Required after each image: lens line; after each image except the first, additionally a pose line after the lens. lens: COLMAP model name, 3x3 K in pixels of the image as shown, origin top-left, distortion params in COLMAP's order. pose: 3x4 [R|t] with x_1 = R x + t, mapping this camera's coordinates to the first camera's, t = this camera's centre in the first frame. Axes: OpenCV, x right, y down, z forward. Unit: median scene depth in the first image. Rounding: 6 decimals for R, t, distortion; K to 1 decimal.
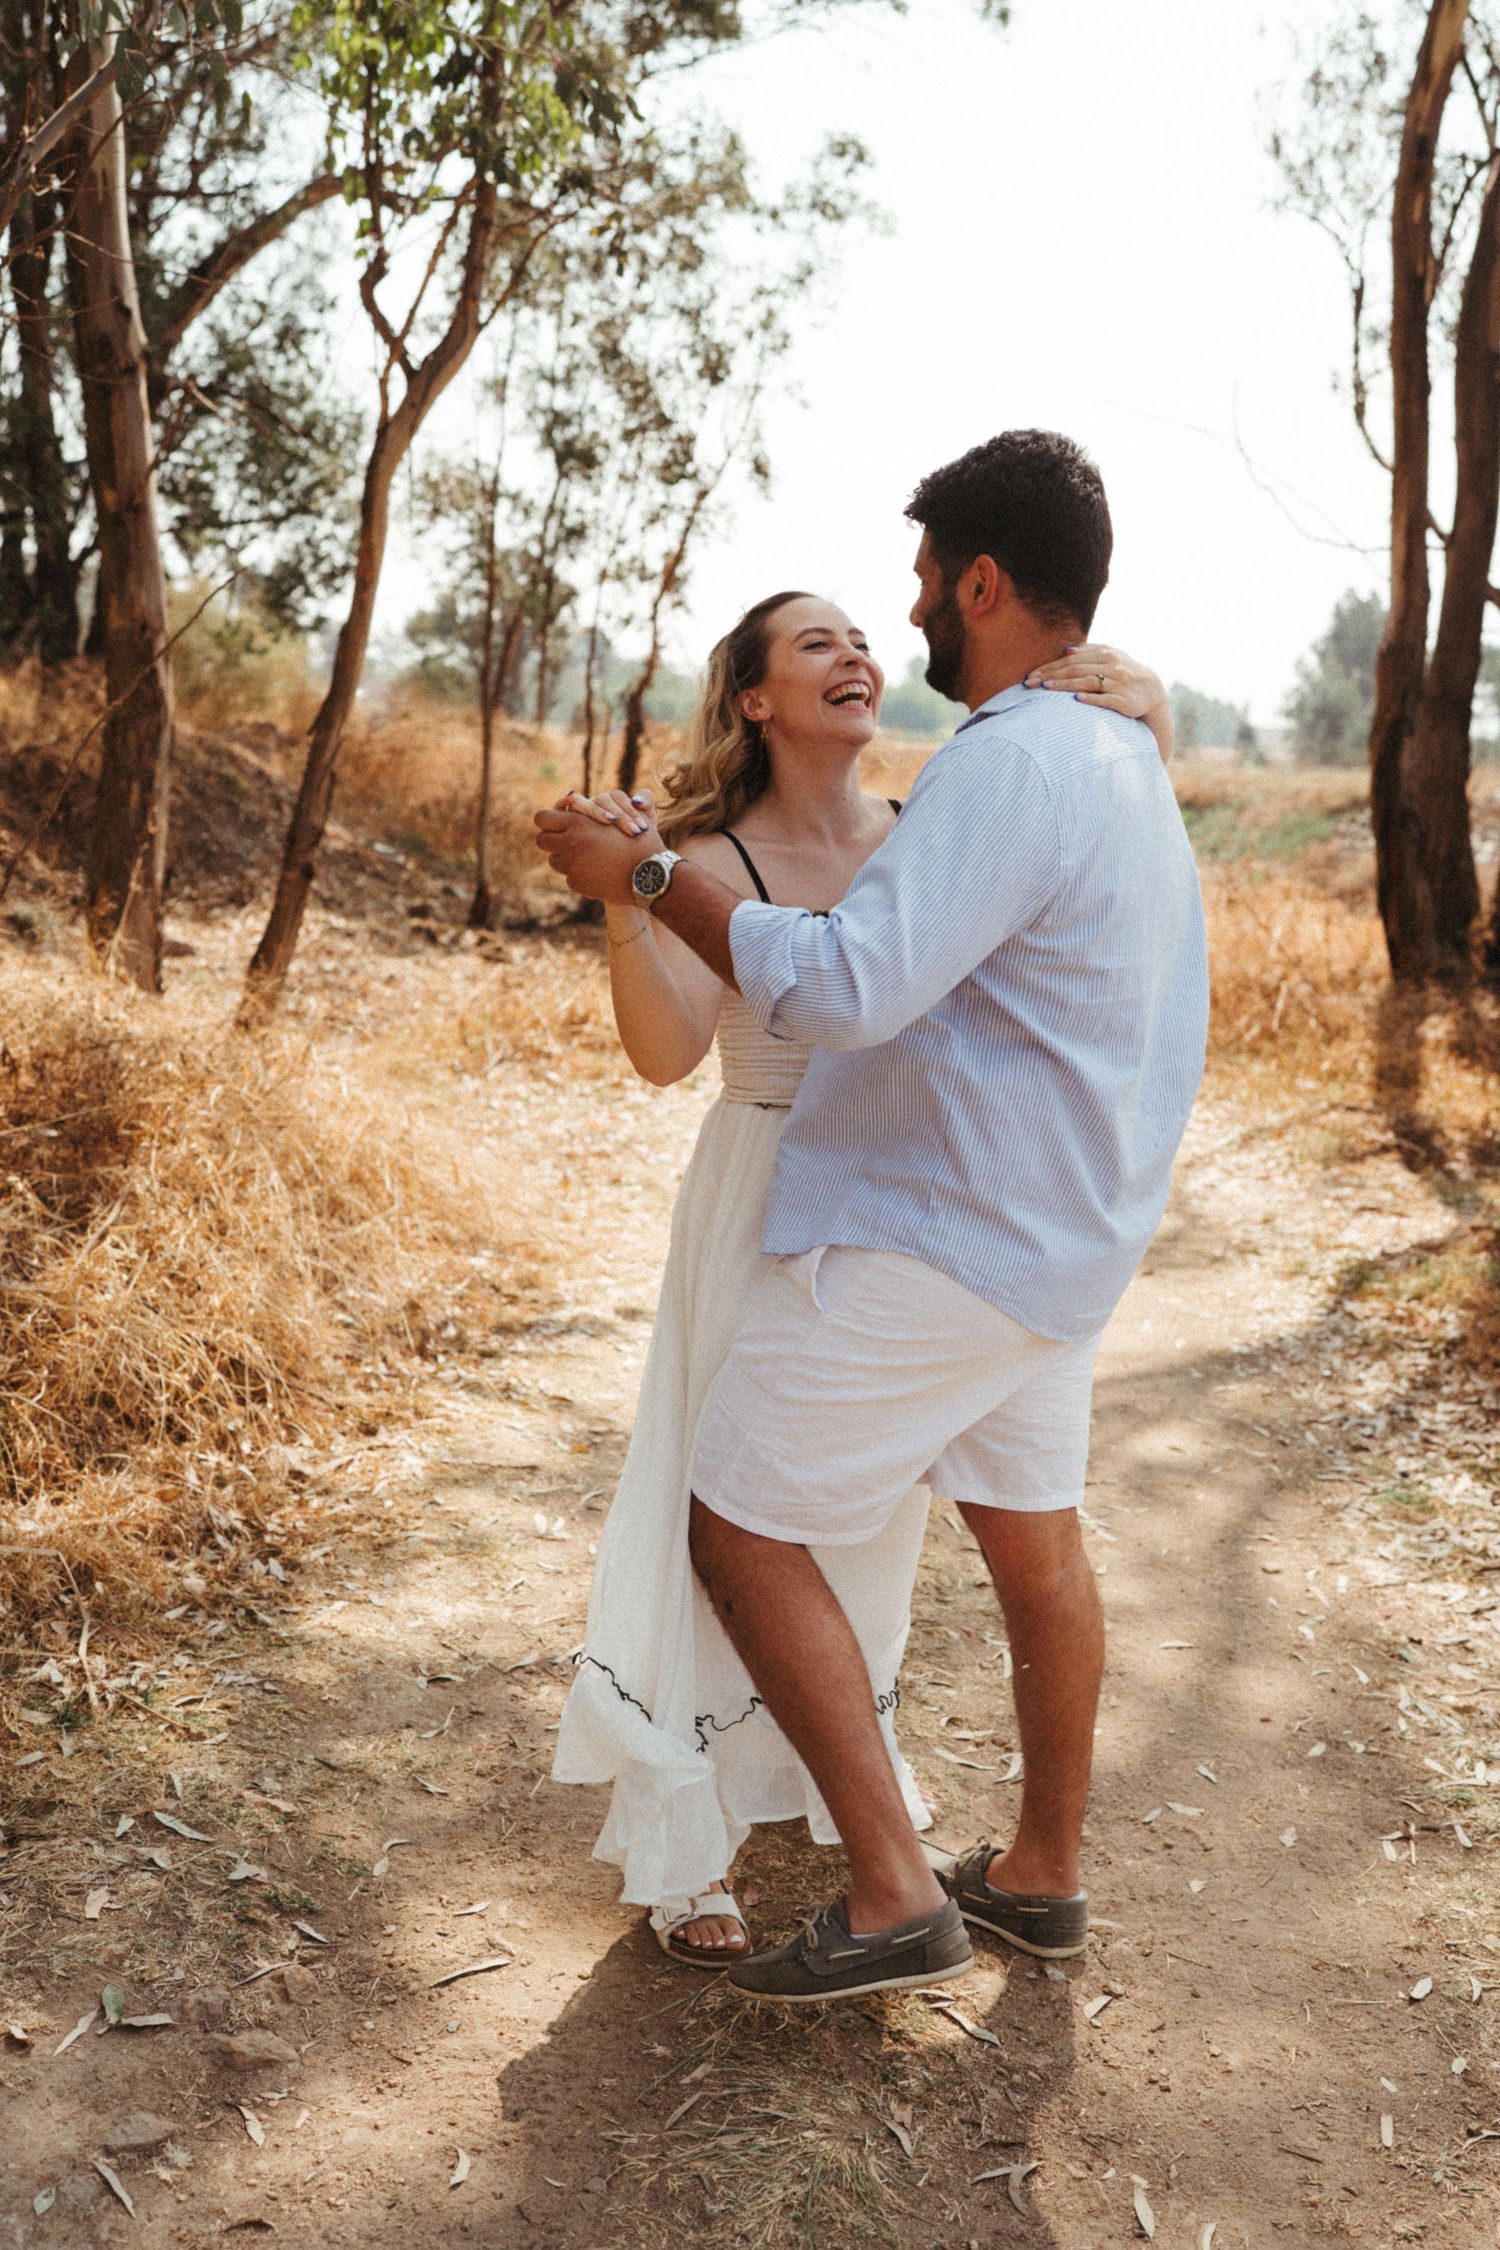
lens RADIAL K [[2175.8, 0, 735.0], [0, 2175.8, 1141.0], [0, 0, 1]] dist [-0.048204, 0.173858]
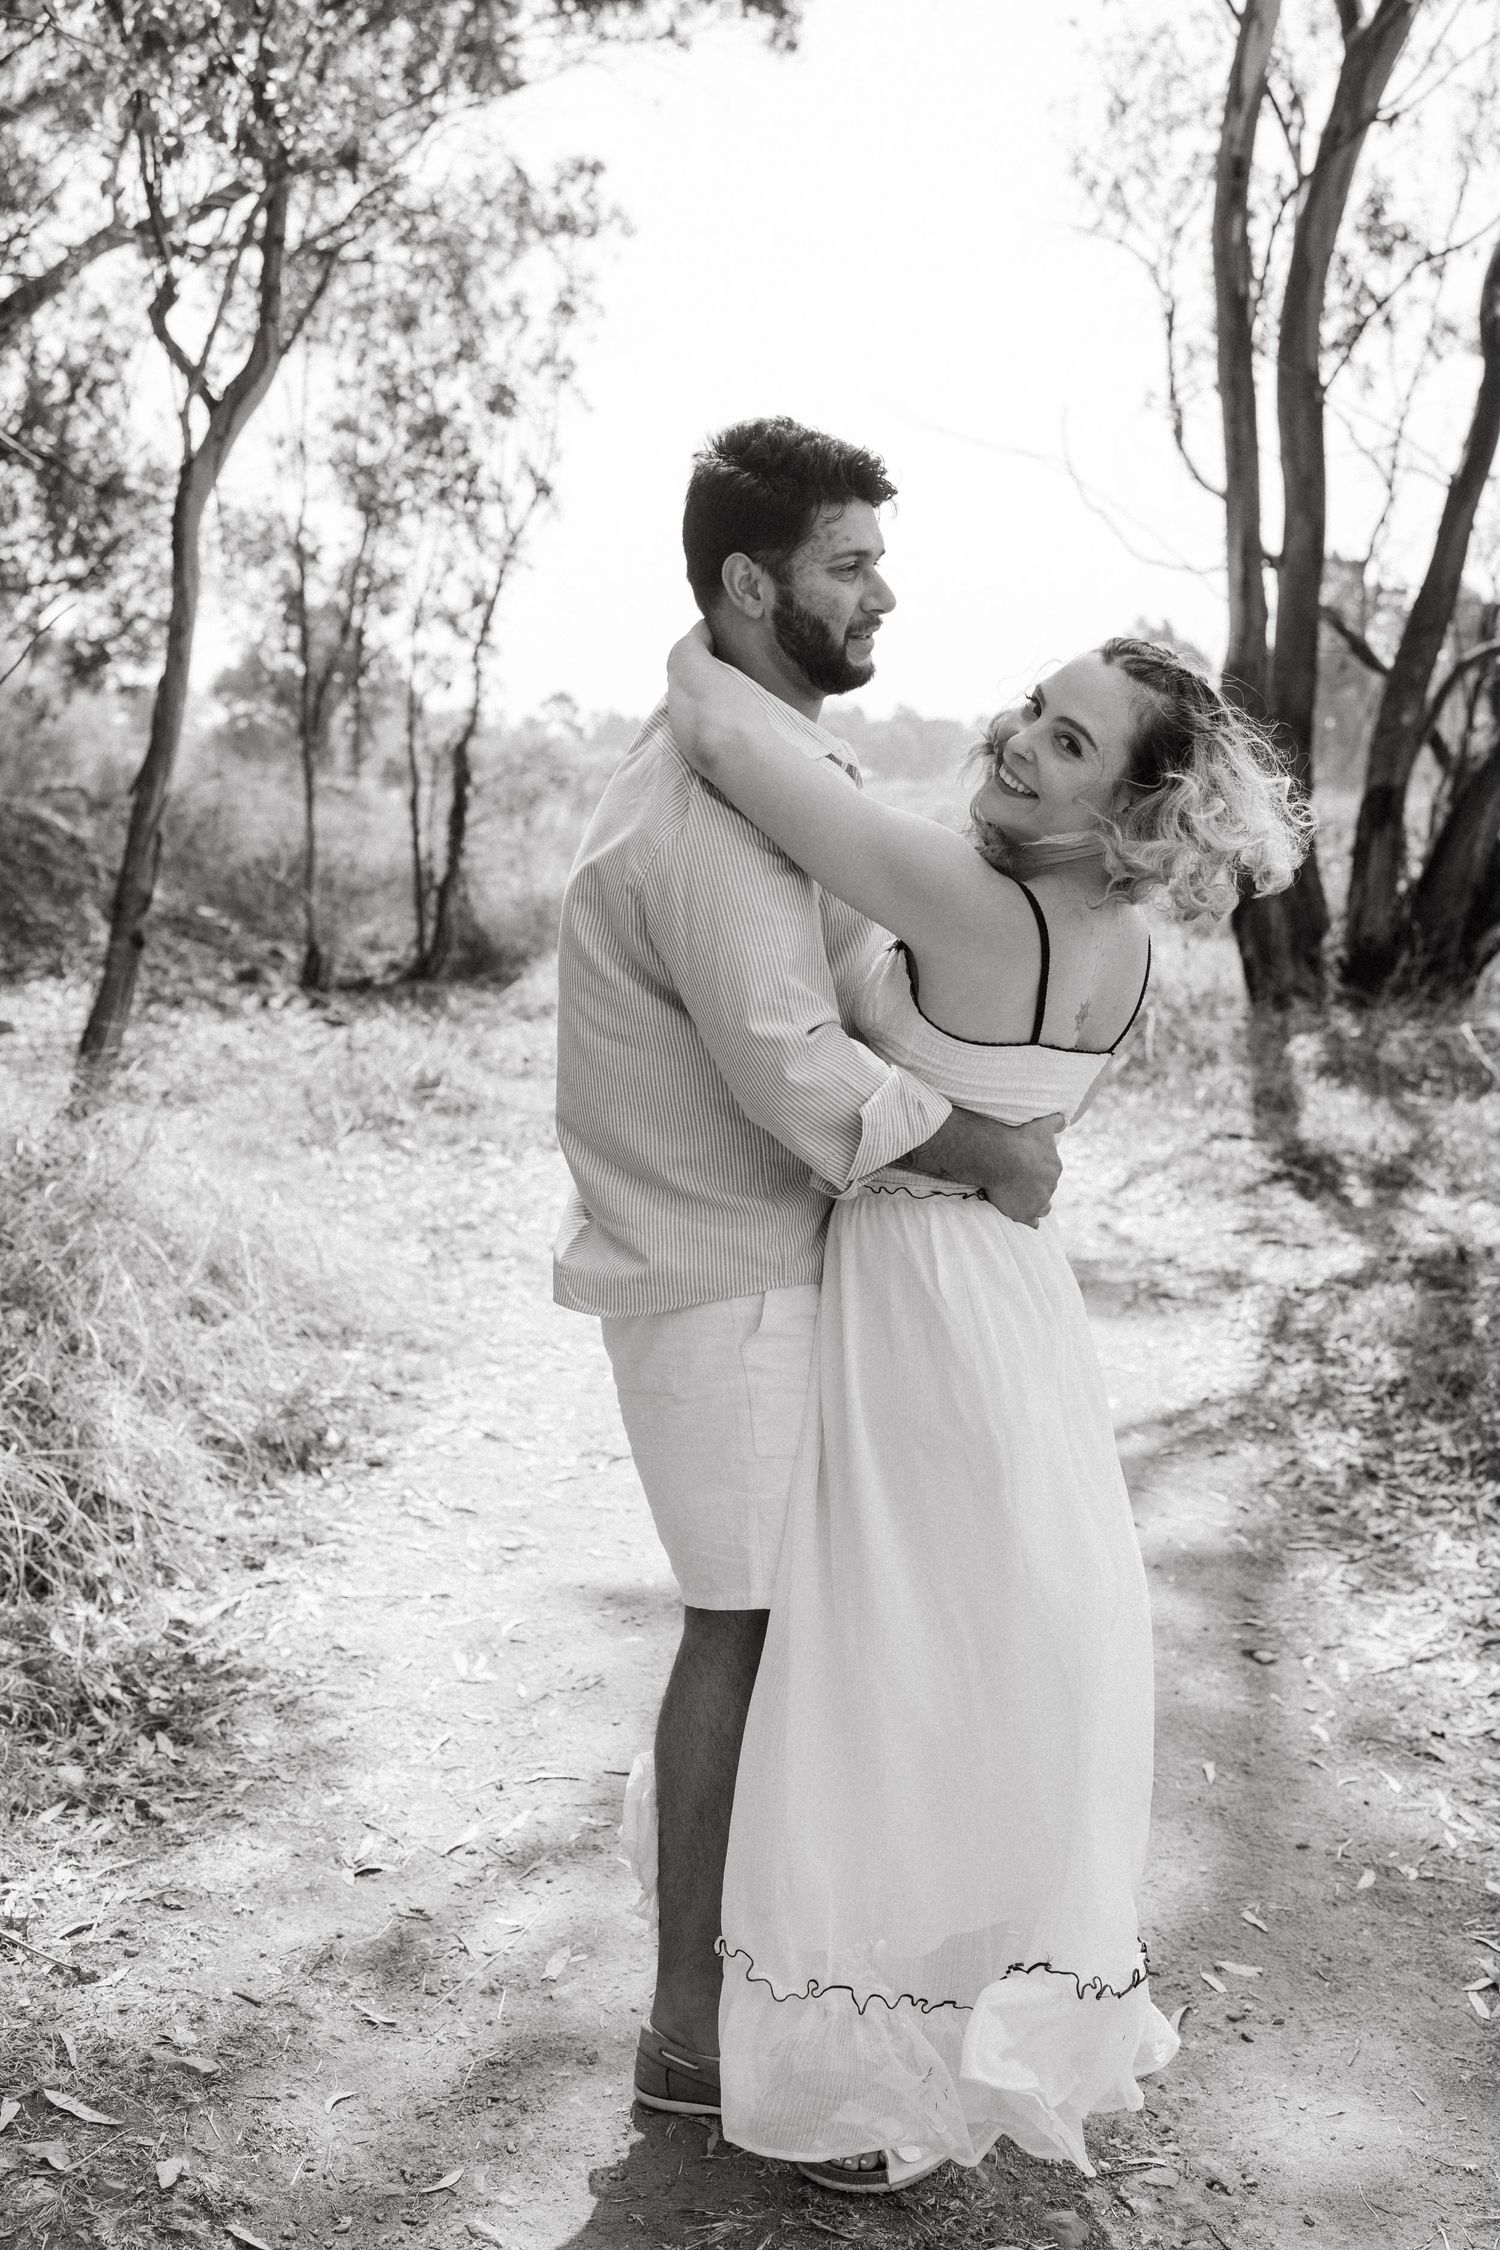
lens RADIAL K [[2175.8, 0, 732.2], [0, 2175.8, 1136.8], [0, 0, 1]] dist [-0.052367, 0.181162]
pose [[0.995772, -0.049679, 0.077271, -0.020369], [0.051346, 0.998486, -0.019736, -0.008991], [-0.076174, 0.023620, 0.996815, 0.056065]]
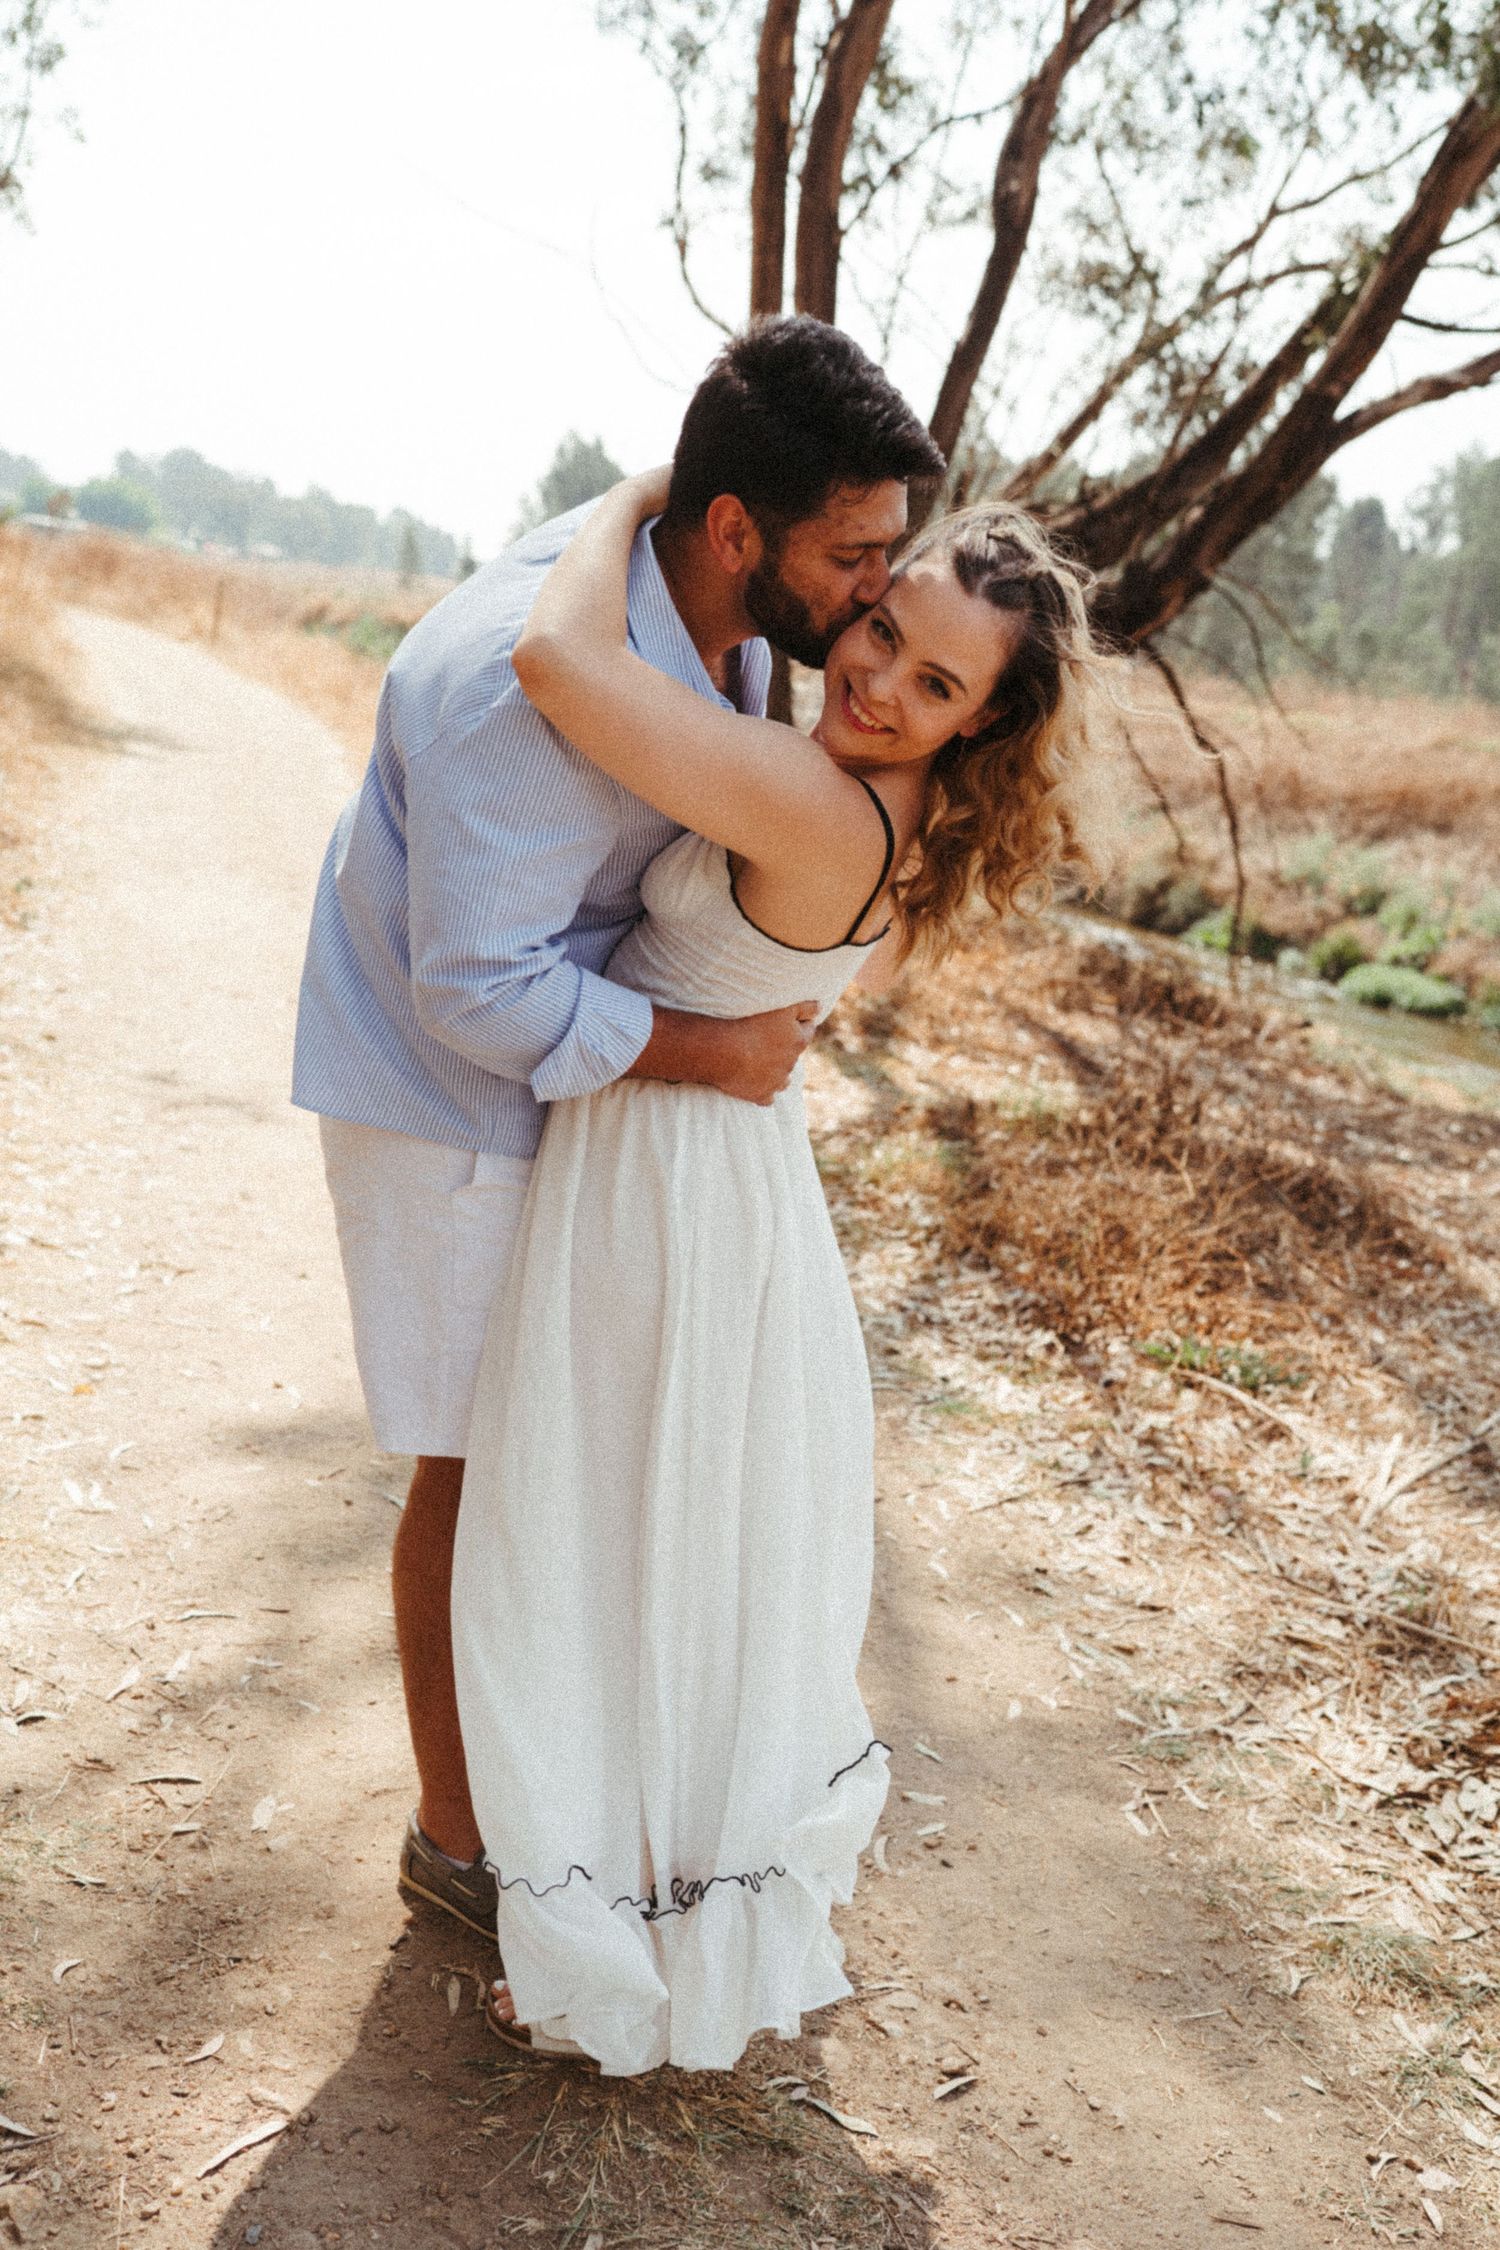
lens RADIAL K [[2175.8, 0, 735.0], [0, 2175.8, 1141.0], [0, 0, 1]] dist [-0.048204, 0.173858]
pose [[0.935168, 0.001106, 0.354204, -0.081946], [-0.029053, 0.996865, 0.073593, -0.014817], [-0.353012, -0.079112, 0.932268, 0.081478]]
